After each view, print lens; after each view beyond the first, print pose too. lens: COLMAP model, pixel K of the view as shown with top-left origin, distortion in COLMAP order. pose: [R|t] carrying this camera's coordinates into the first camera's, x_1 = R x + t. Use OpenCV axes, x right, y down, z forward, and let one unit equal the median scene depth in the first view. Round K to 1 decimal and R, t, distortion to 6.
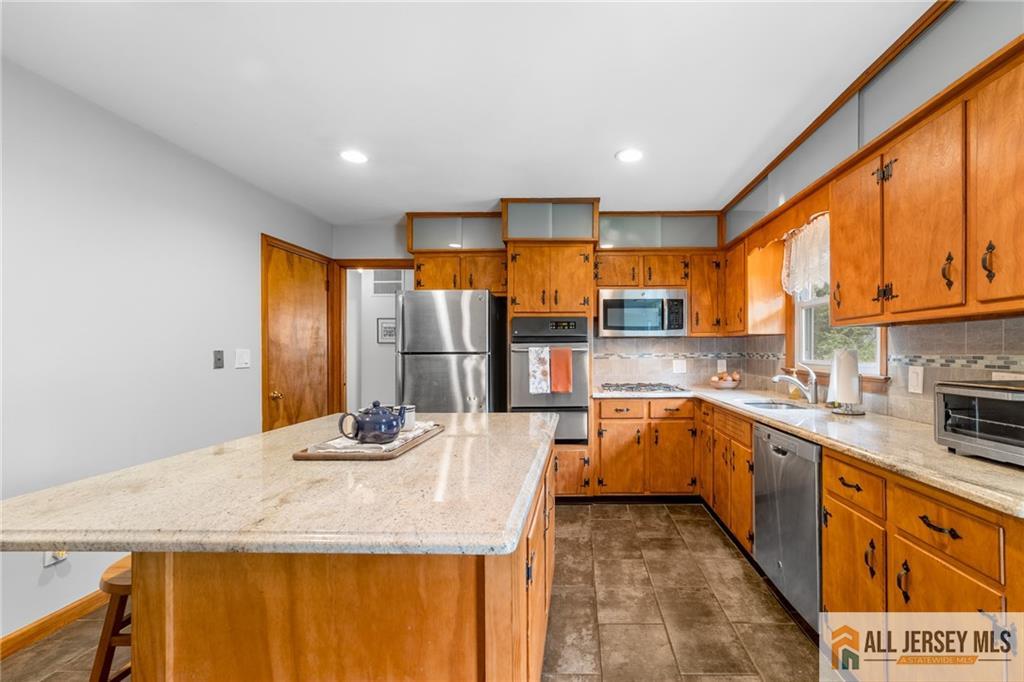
lens RADIAL K [[423.1, 0, 572.3], [0, 423.1, 349.5], [0, 0, 1]] dist [-0.000106, 0.000013]
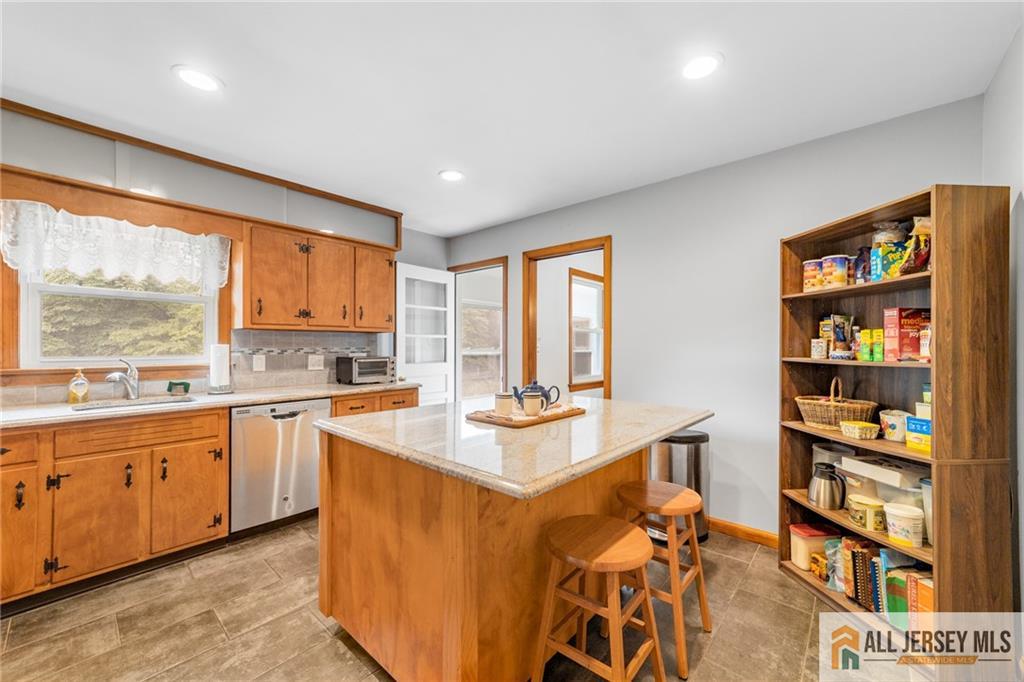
lens RADIAL K [[402.9, 0, 524.4], [0, 402.9, 345.2], [0, 0, 1]] dist [-0.034282, 0.012112]
pose [[-0.776619, 0.000906, 0.629970, -0.558948], [-0.001153, 0.999995, -0.002860, 0.002692], [-0.629970, -0.002947, -0.776614, 0.894733]]
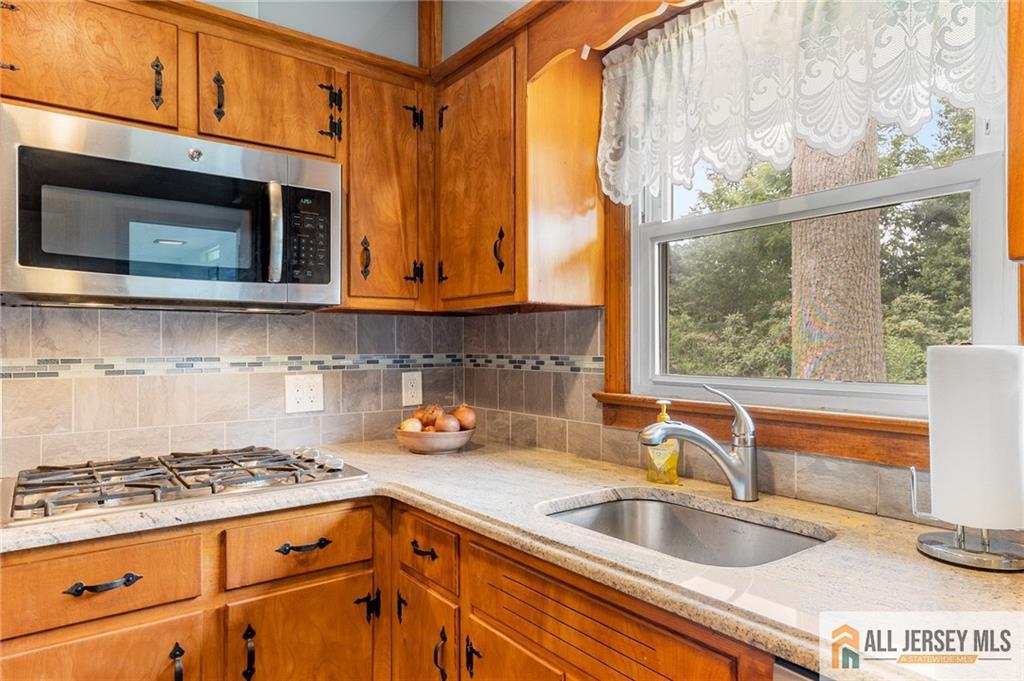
lens RADIAL K [[640.2, 0, 517.0], [0, 640.2, 343.1], [0, 0, 1]] dist [0.024453, 0.002497]
pose [[0.787404, 0.007319, 0.616394, 0.072346], [-0.003342, 0.999966, -0.007604, 0.001856], [-0.616429, 0.003928, 0.787401, 0.547737]]
